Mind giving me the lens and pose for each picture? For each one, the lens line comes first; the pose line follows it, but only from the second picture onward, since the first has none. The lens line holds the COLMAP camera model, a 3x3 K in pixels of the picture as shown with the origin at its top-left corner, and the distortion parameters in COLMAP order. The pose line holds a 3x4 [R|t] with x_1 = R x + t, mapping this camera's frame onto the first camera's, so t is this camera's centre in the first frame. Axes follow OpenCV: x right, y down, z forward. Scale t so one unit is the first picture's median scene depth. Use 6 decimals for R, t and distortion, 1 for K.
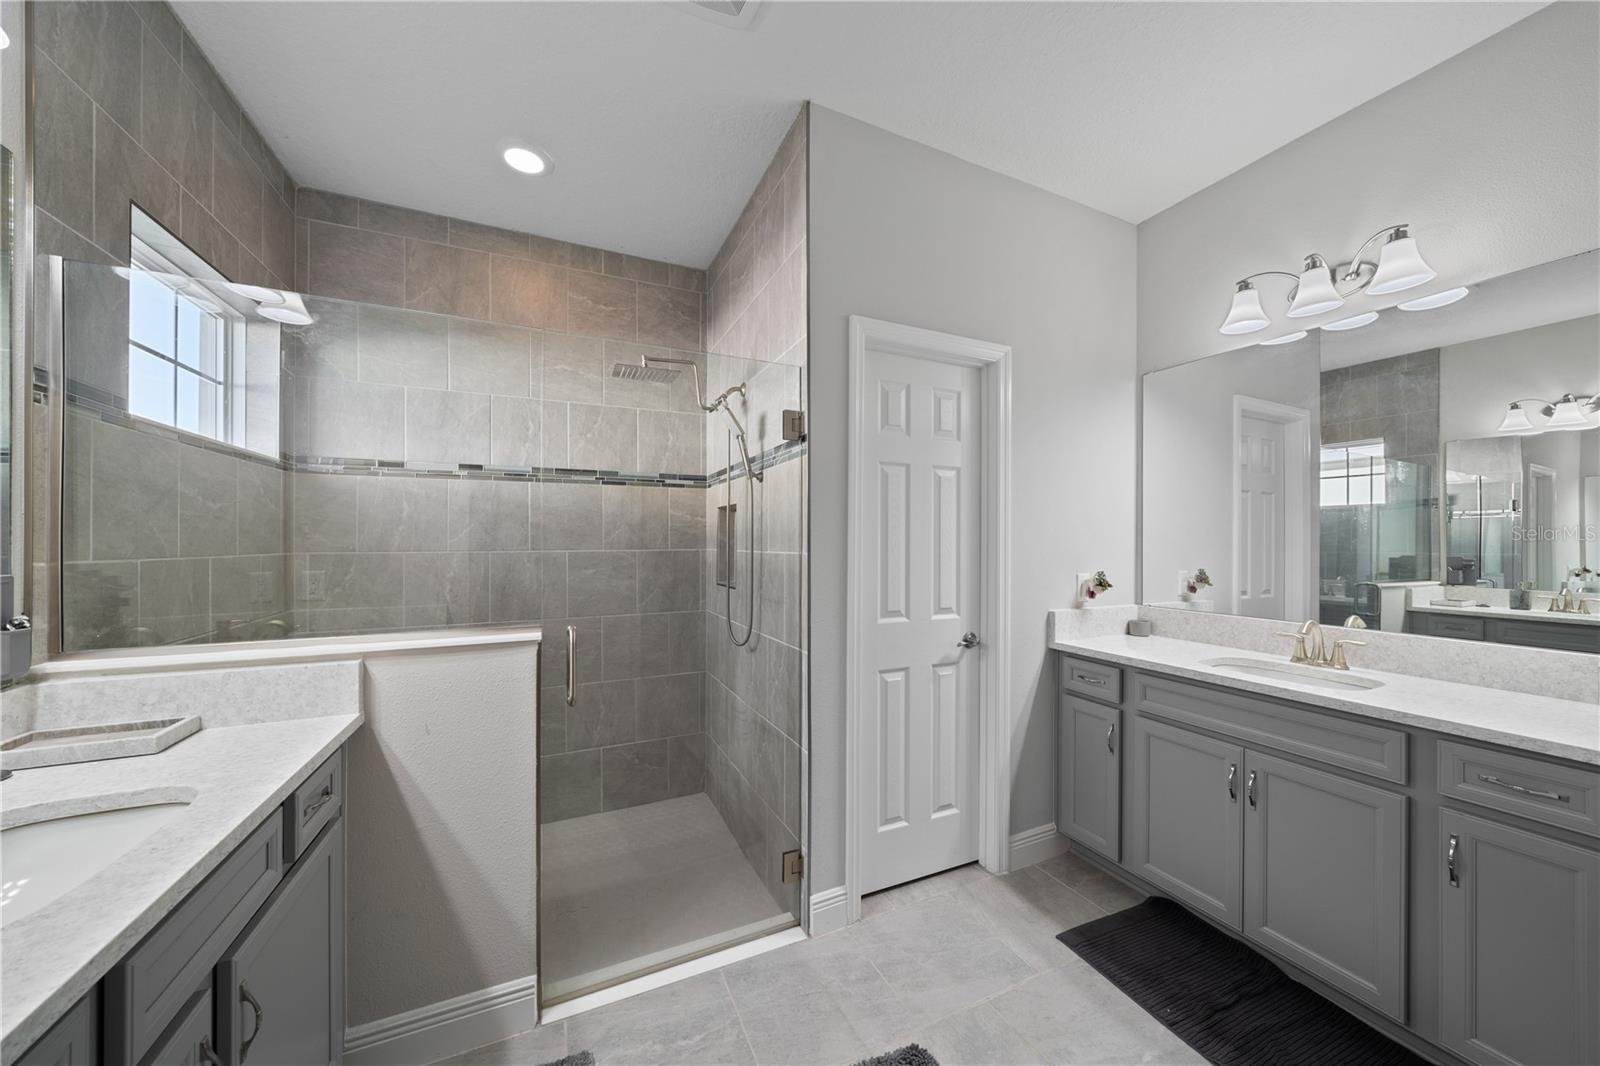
lens RADIAL K [[553.0, 0, 801.4], [0, 553.0, 539.8], [0, 0, 1]] dist [-0.003064, 0.000412]
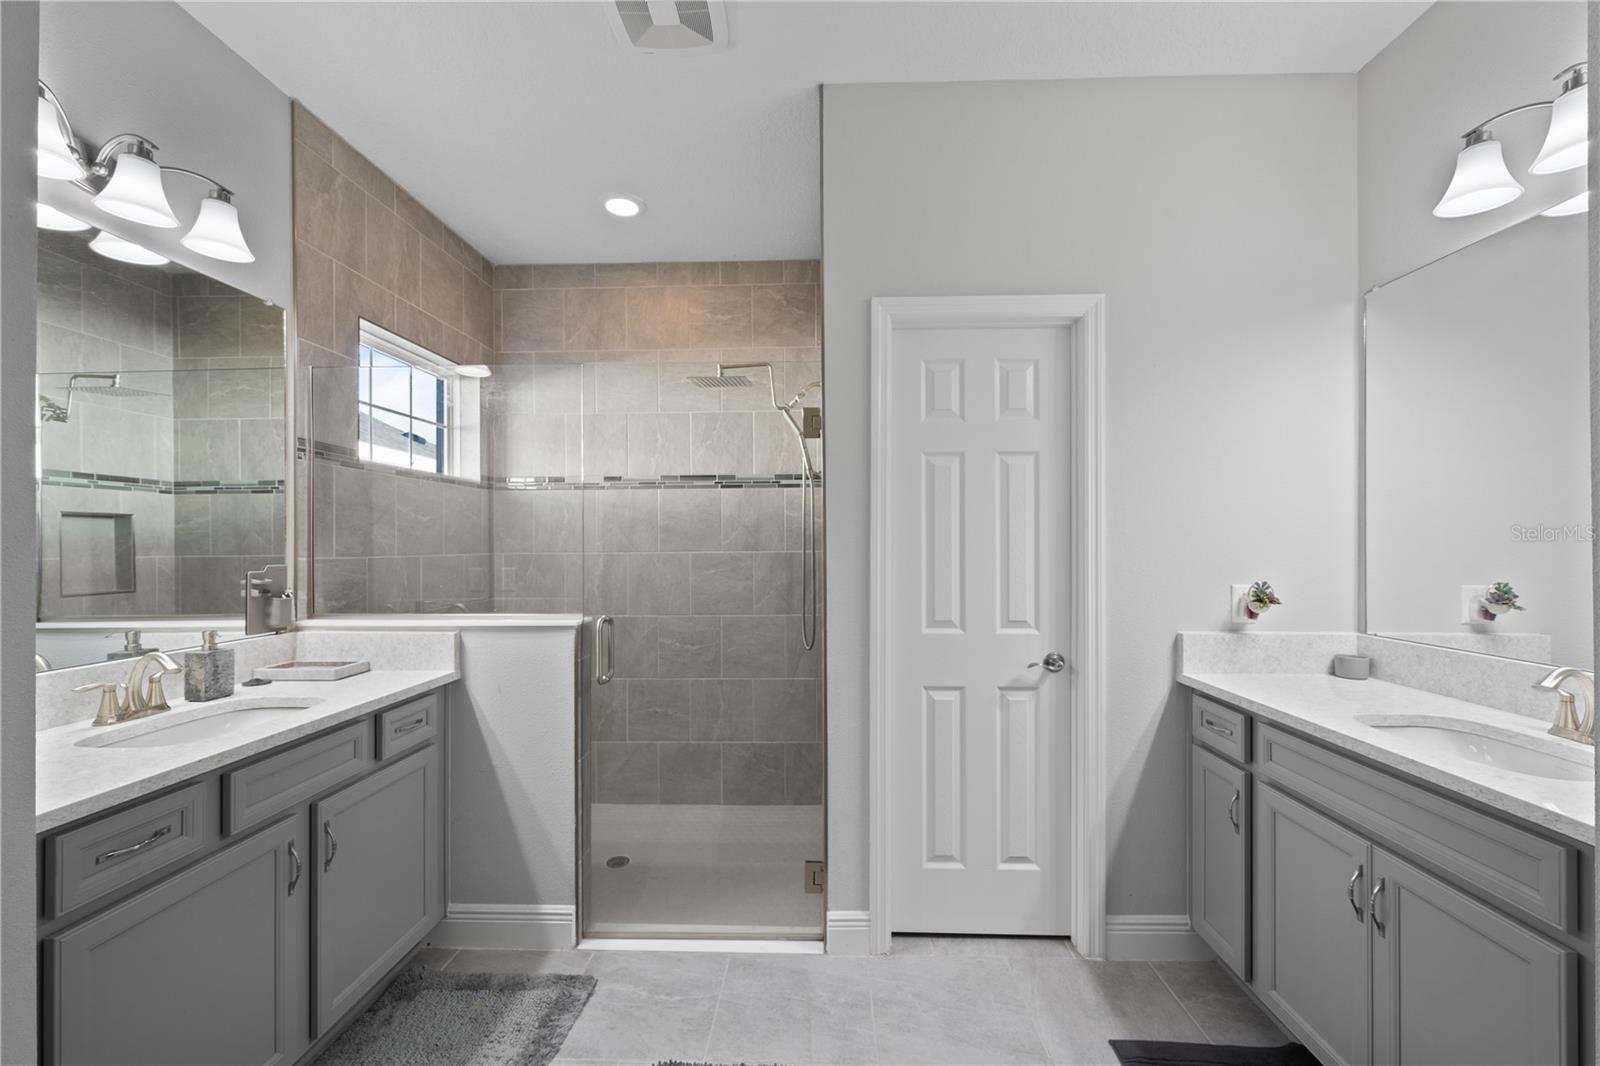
lens RADIAL K [[646.3, 0, 800.1], [0, 646.3, 542.3], [0, 0, 1]] dist [0.003665, -0.000104]
pose [[0.893004, -0.005180, -0.450020, 0.427972], [0.005843, 0.999983, 0.000085, 0.002275], [0.450011, -0.002706, 0.893019, -0.021921]]
